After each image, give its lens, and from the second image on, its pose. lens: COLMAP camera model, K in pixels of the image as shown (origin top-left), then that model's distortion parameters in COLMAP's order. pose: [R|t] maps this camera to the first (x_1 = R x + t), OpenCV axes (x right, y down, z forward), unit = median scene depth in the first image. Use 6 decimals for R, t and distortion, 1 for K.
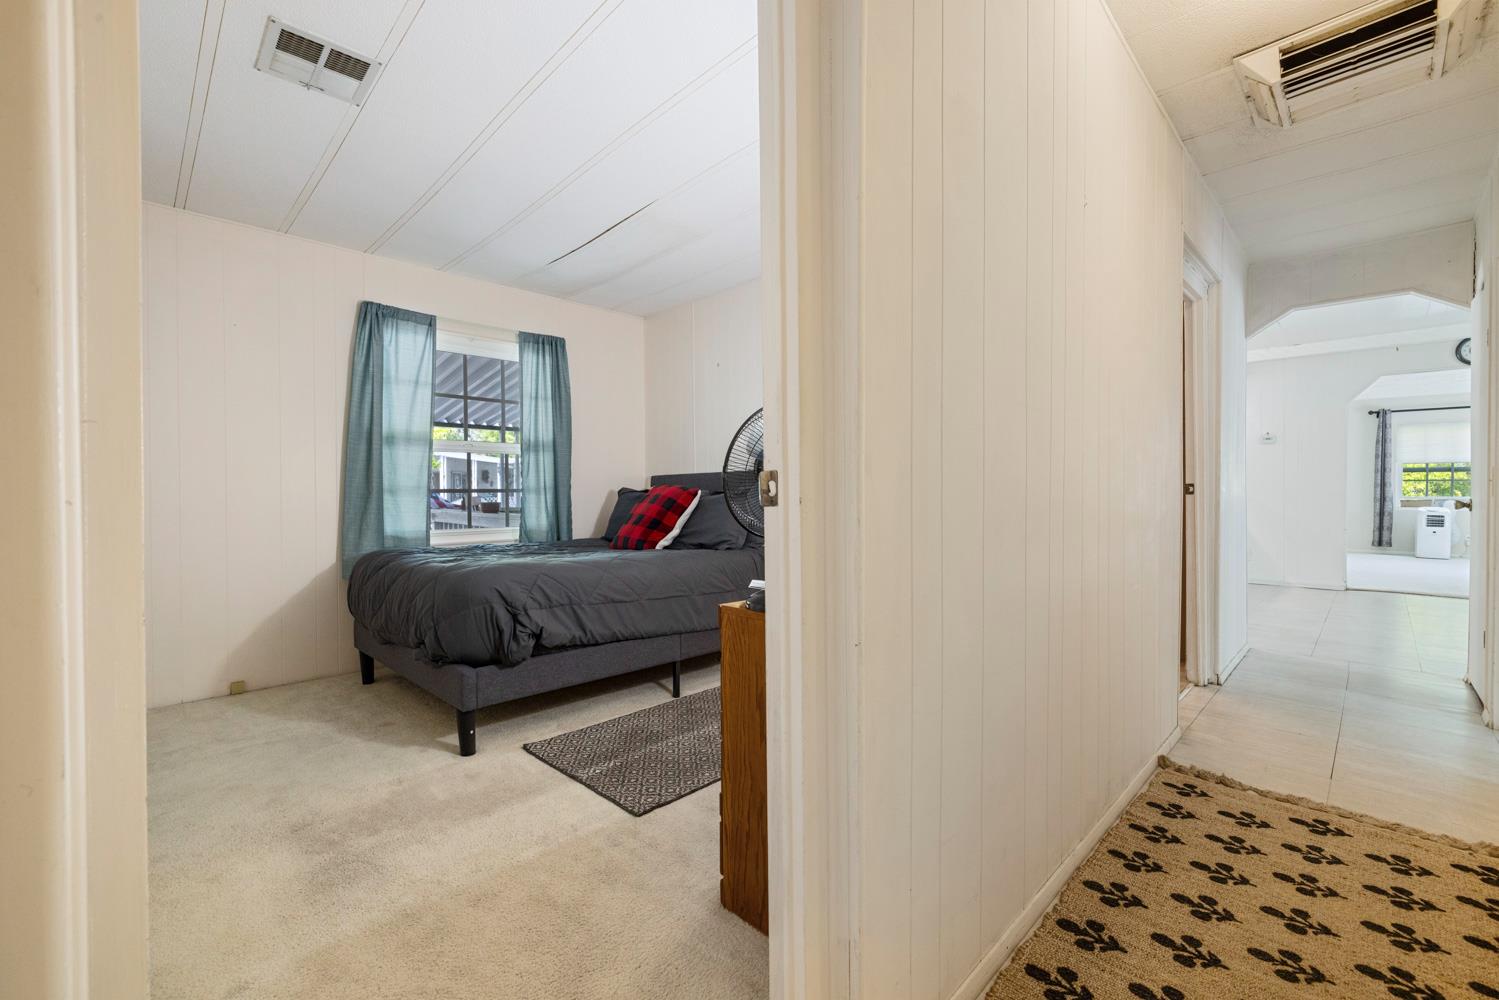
lens RADIAL K [[626.4, 0, 745.4], [0, 626.4, 499.6], [0, 0, 1]] dist [0.002129, -0.000495]
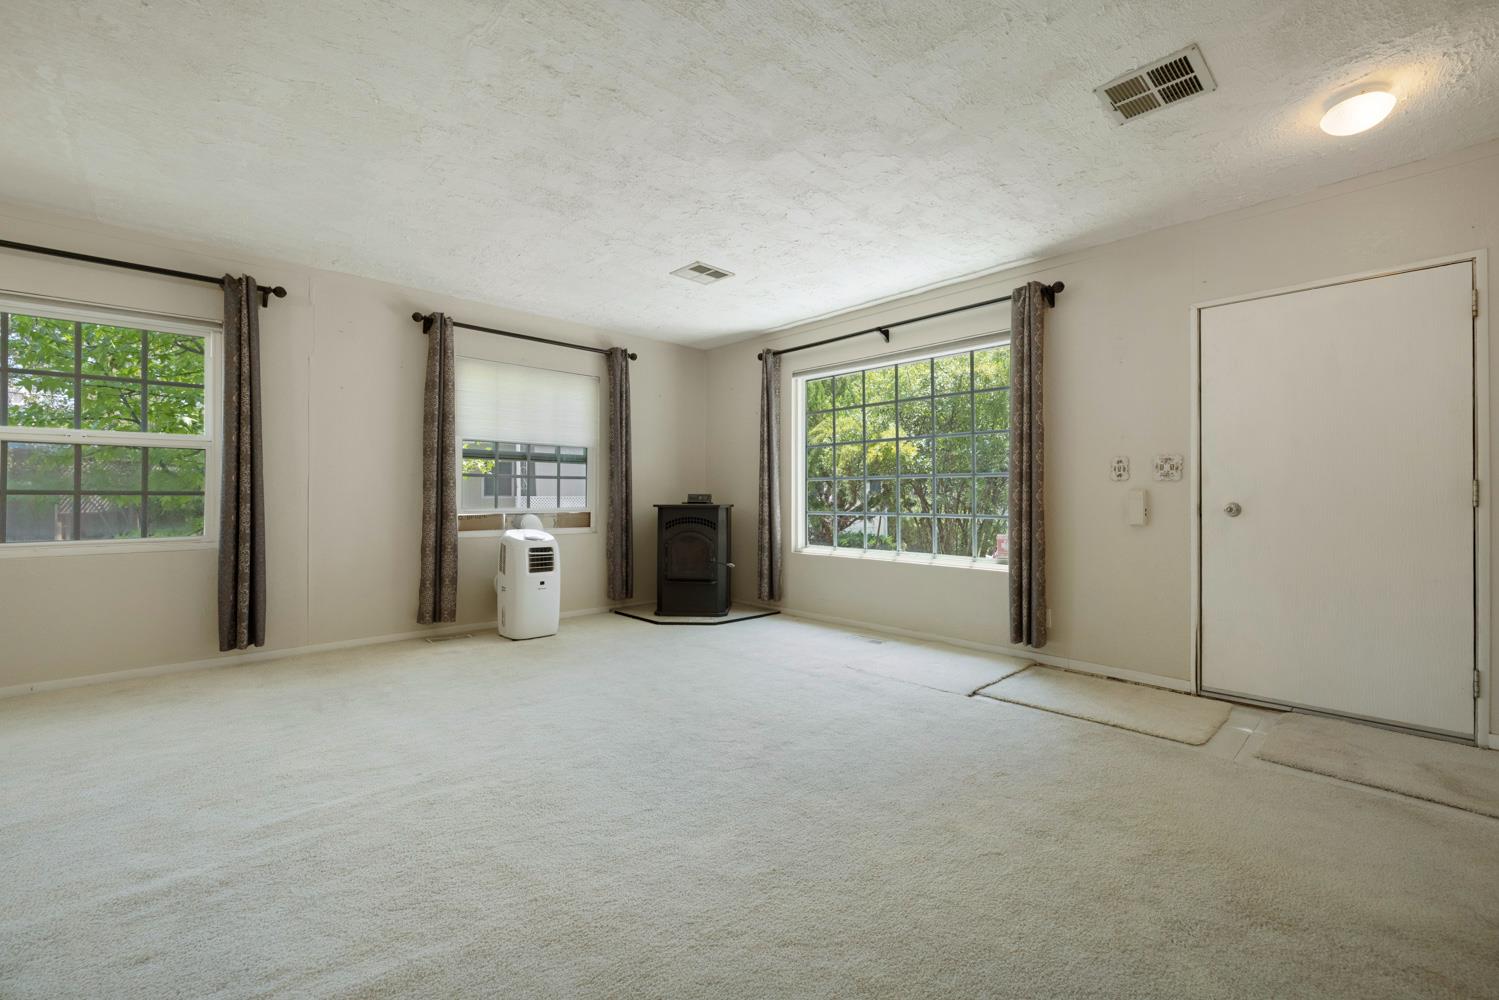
lens RADIAL K [[626.4, 0, 745.4], [0, 626.4, 499.6], [0, 0, 1]] dist [0.002129, -0.000495]
pose [[0.030731, -0.006752, 0.999505, 0.577880], [0.010074, 0.999928, 0.006445, -0.013086], [-0.999477, 0.009871, 0.030797, 0.771145]]
